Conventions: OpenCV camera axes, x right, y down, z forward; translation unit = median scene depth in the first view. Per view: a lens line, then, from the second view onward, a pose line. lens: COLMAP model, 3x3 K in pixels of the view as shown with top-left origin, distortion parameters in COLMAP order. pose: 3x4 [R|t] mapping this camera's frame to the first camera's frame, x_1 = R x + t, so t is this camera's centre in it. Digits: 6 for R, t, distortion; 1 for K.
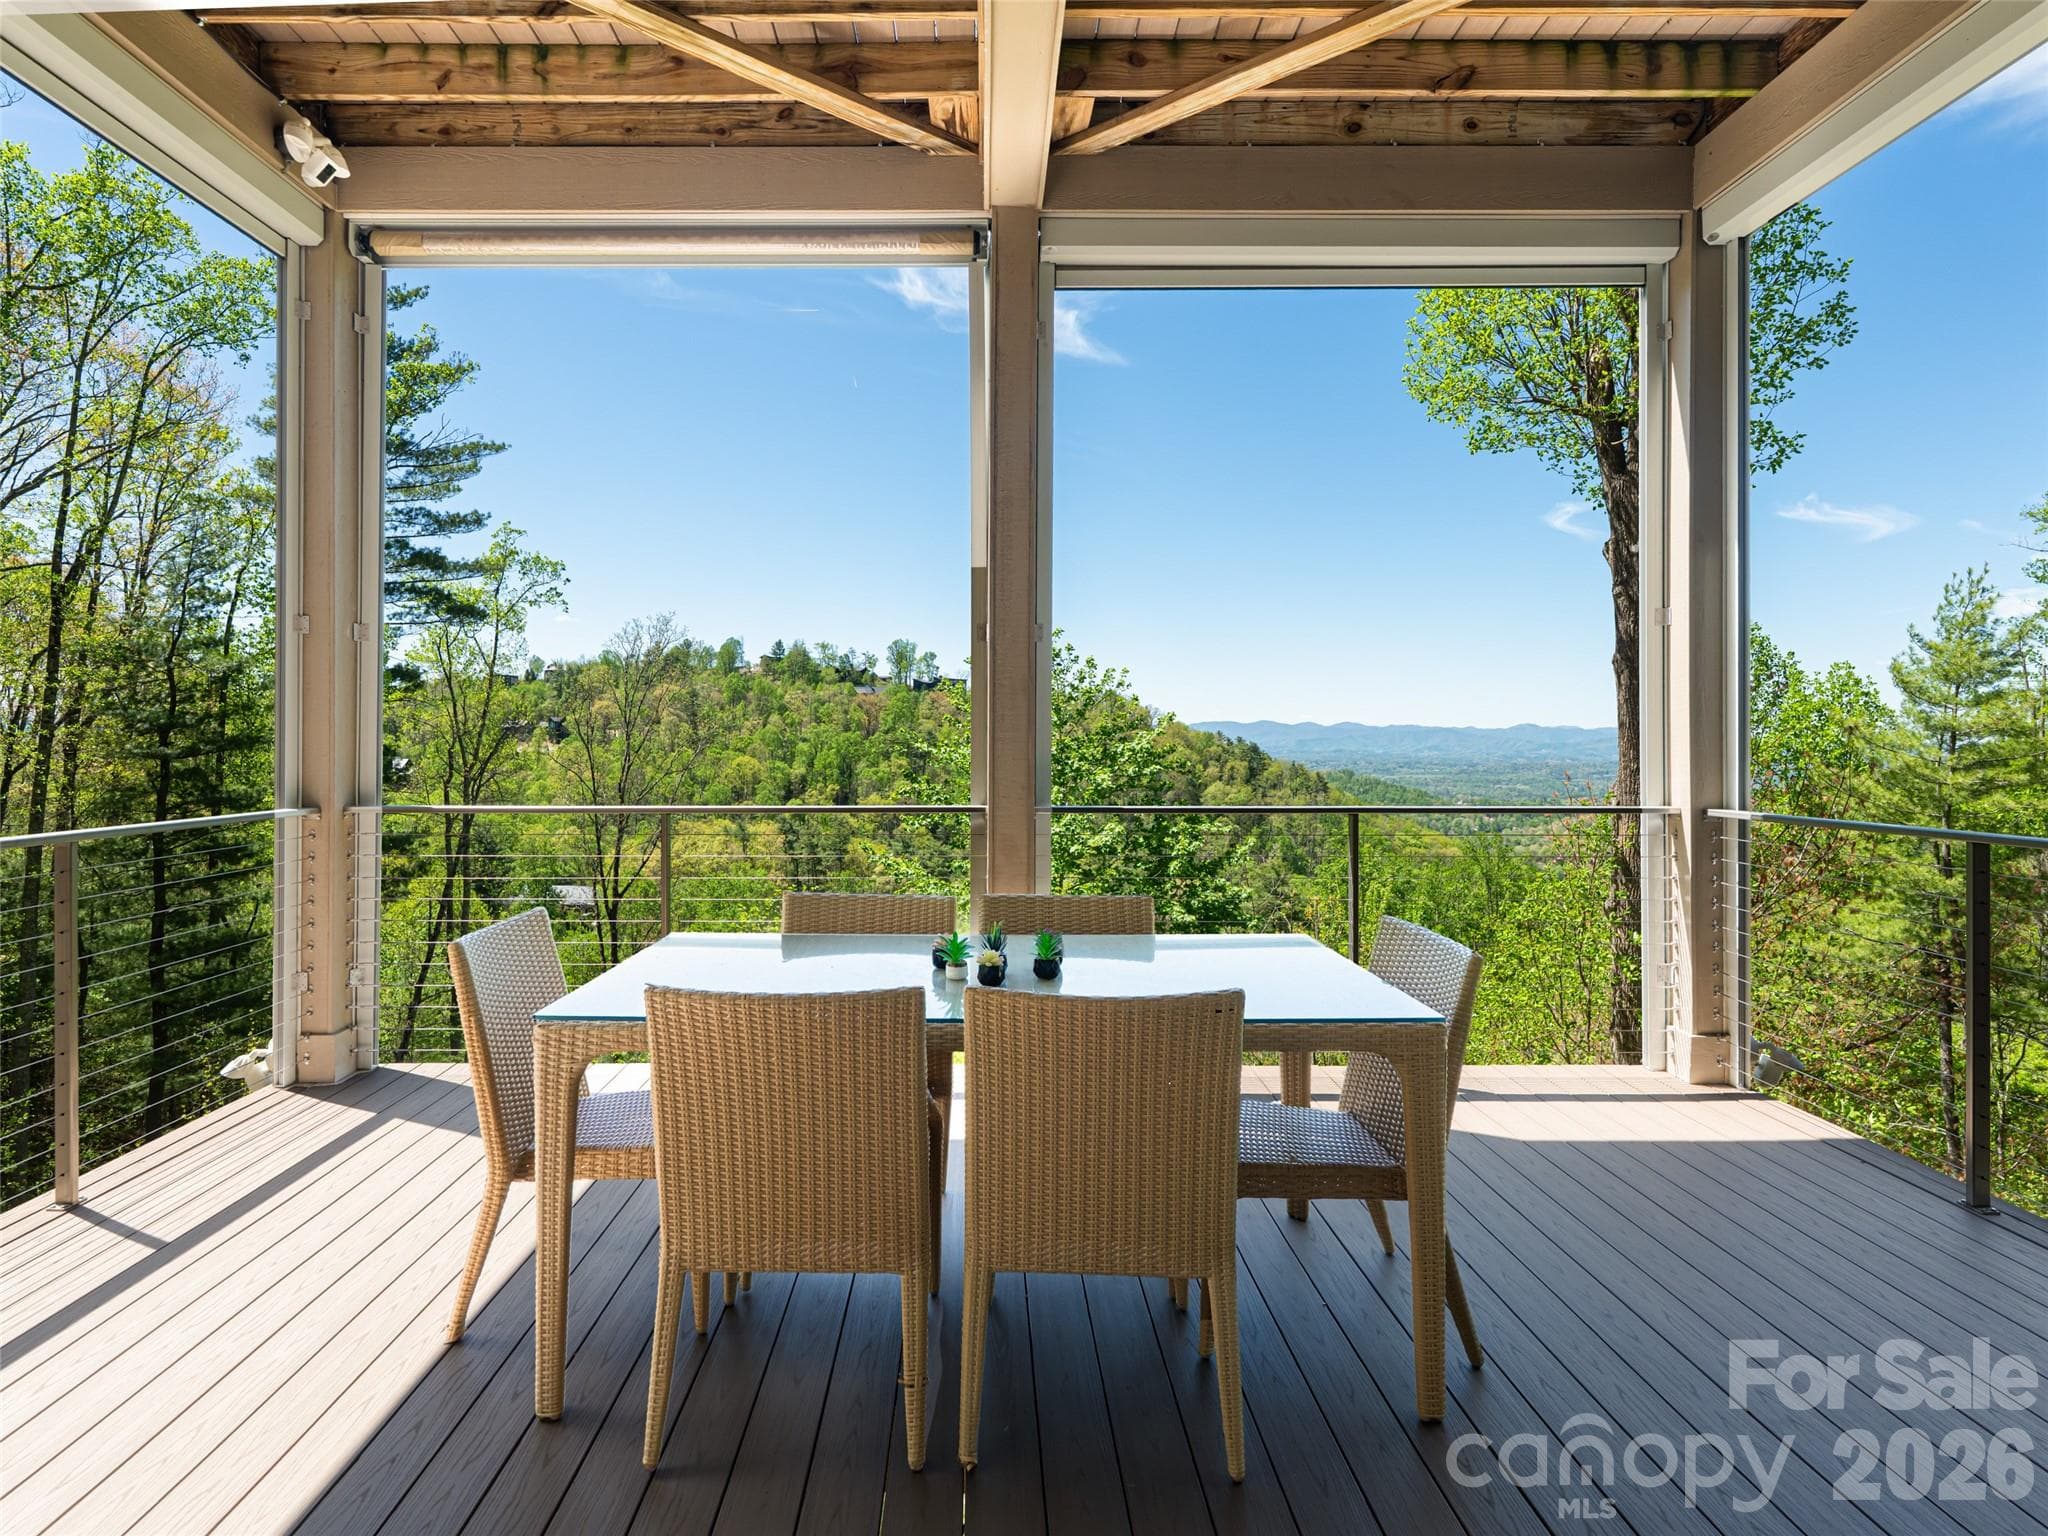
lens RADIAL K [[1031.8, 0, 978.8], [0, 1031.8, 737.8], [0, 0, 1]] dist [-0.001671, -0.000403]
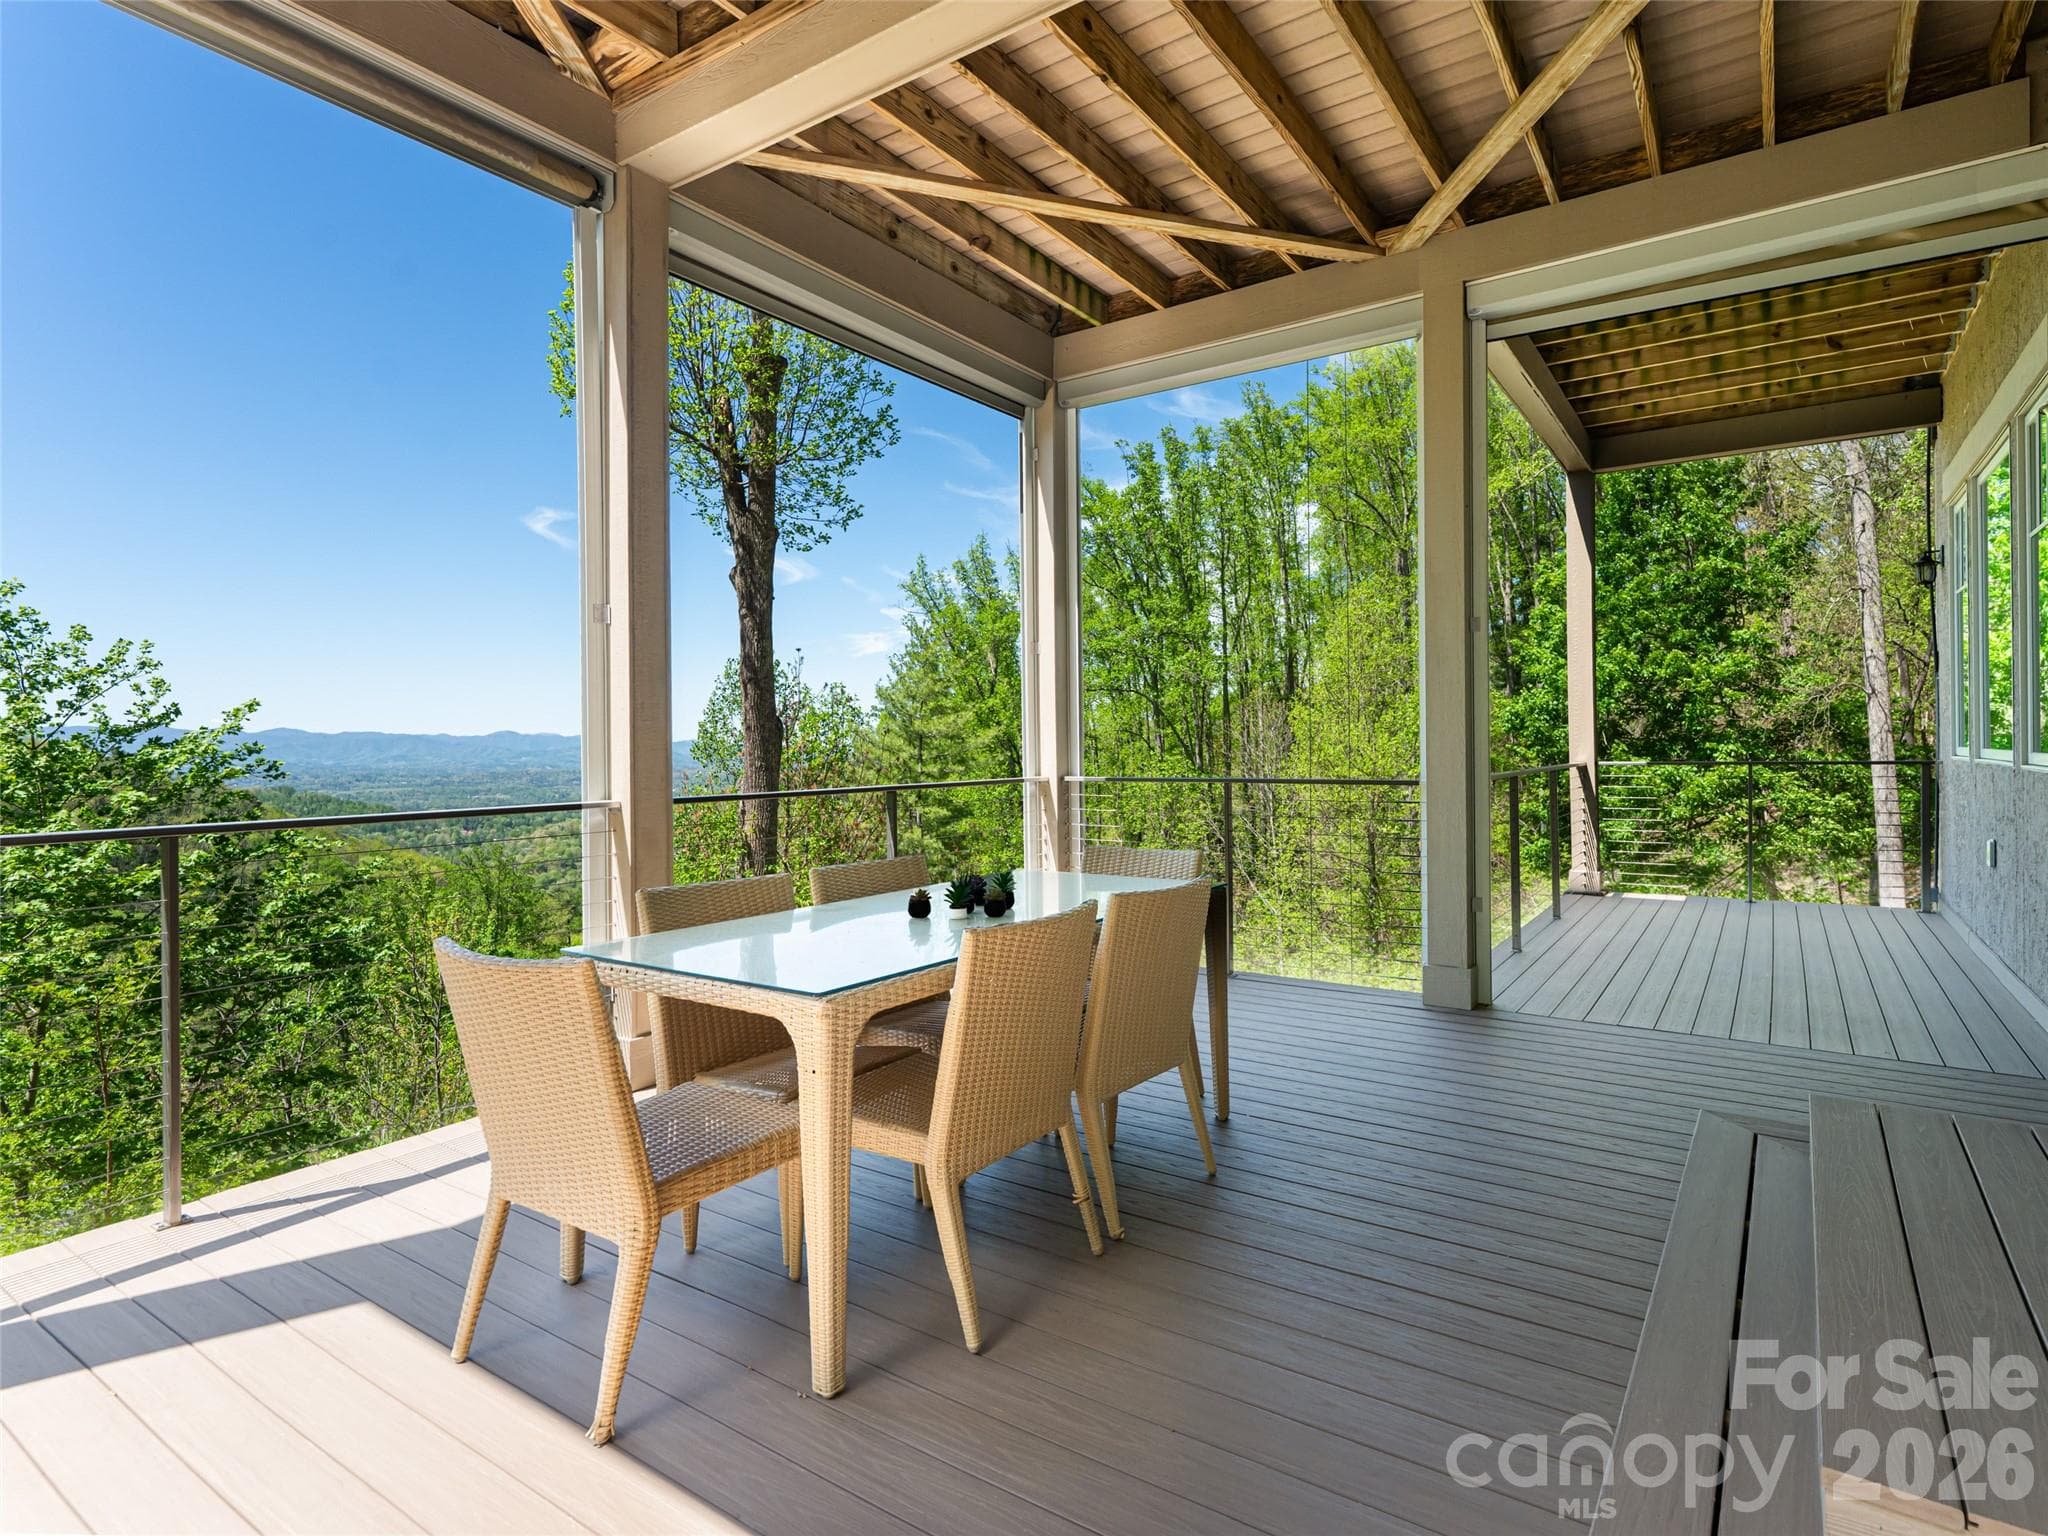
lens RADIAL K [[1068.2, 0, 1103.0], [0, 1068.2, 740.2], [0, 0, 1]] dist [0.000613, 0.000259]
pose [[0.524877, -0.003885, 0.851169, -0.199815], [0.008503, 0.999964, -0.000679, 0.005662], [-0.851136, 0.007595, 0.524891, 0.040100]]
